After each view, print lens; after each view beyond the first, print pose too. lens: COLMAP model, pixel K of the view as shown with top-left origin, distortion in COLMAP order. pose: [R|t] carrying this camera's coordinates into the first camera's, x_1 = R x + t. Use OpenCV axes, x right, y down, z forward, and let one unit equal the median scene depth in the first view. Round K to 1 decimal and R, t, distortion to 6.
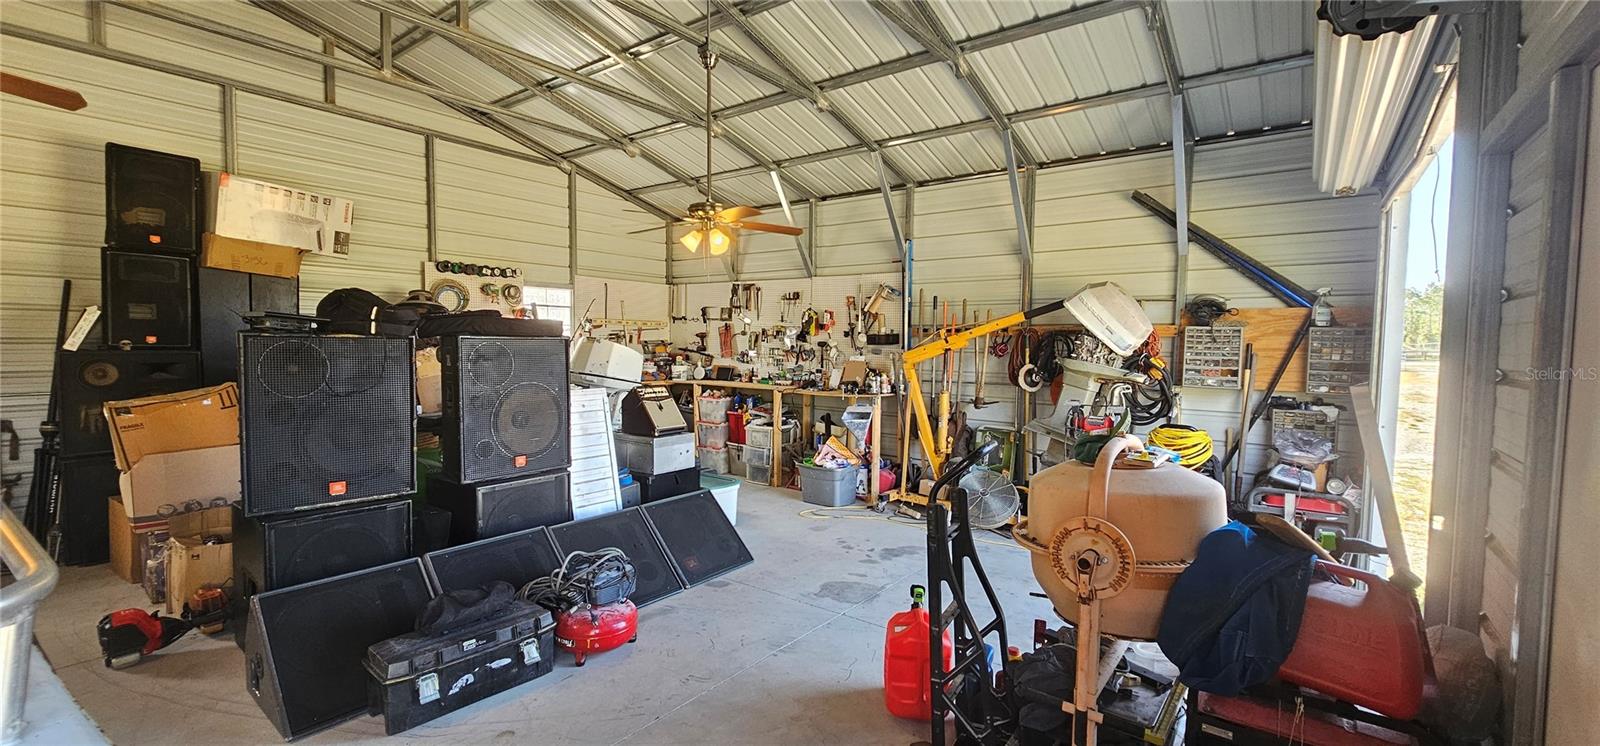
lens RADIAL K [[647.6, 0, 797.2], [0, 647.6, 371.1], [0, 0, 1]] dist [0.002955, -0.000103]
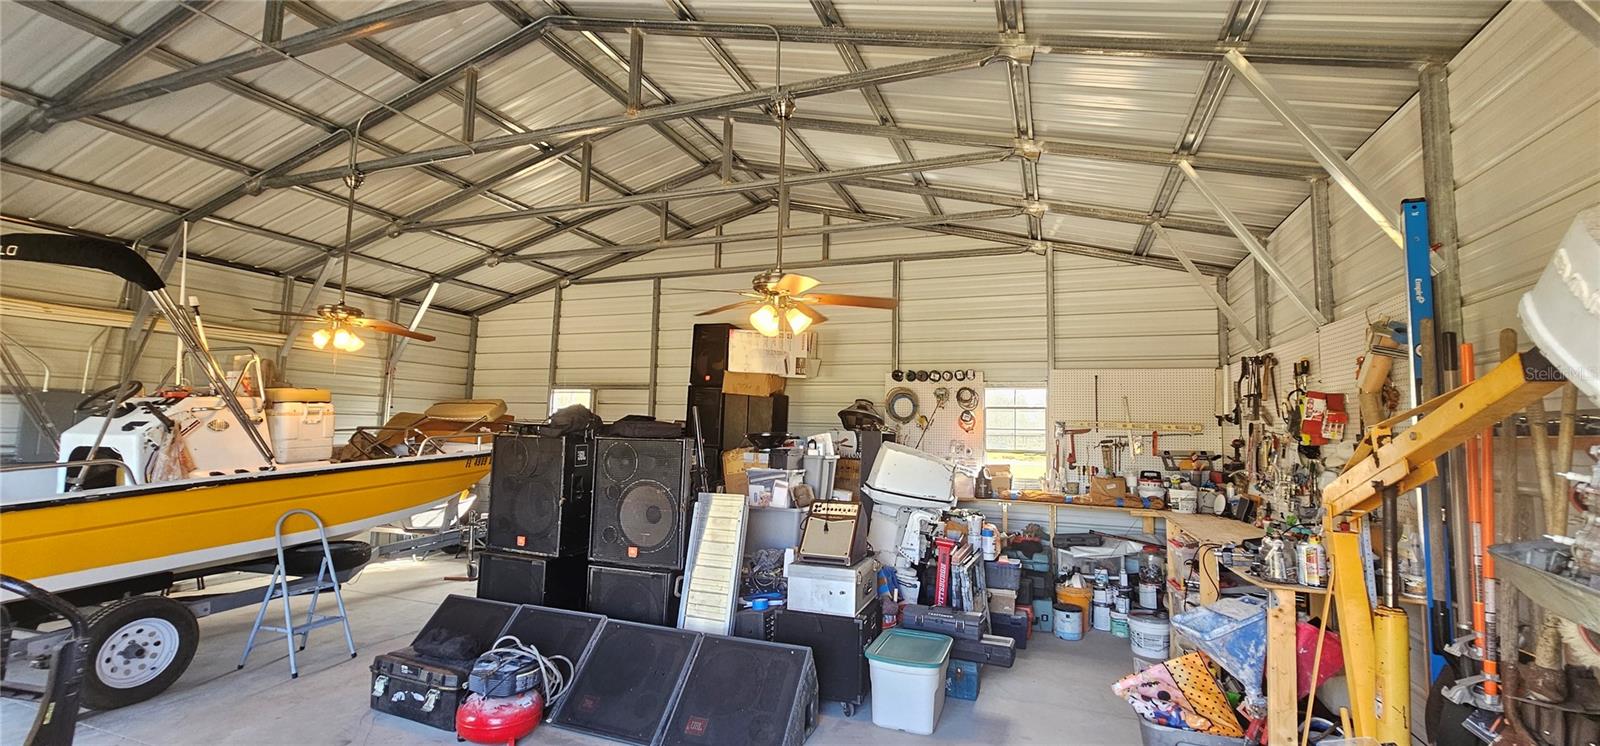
lens RADIAL K [[647.6, 0, 803.5], [0, 647.6, 373.7], [0, 0, 1]] dist [0.002955, -0.000103]
pose [[0.295900, -0.091704, -0.950807, 0.498152], [-0.063781, 0.991263, -0.115455, -0.035858], [0.953087, 0.094806, 0.287466, 0.633085]]
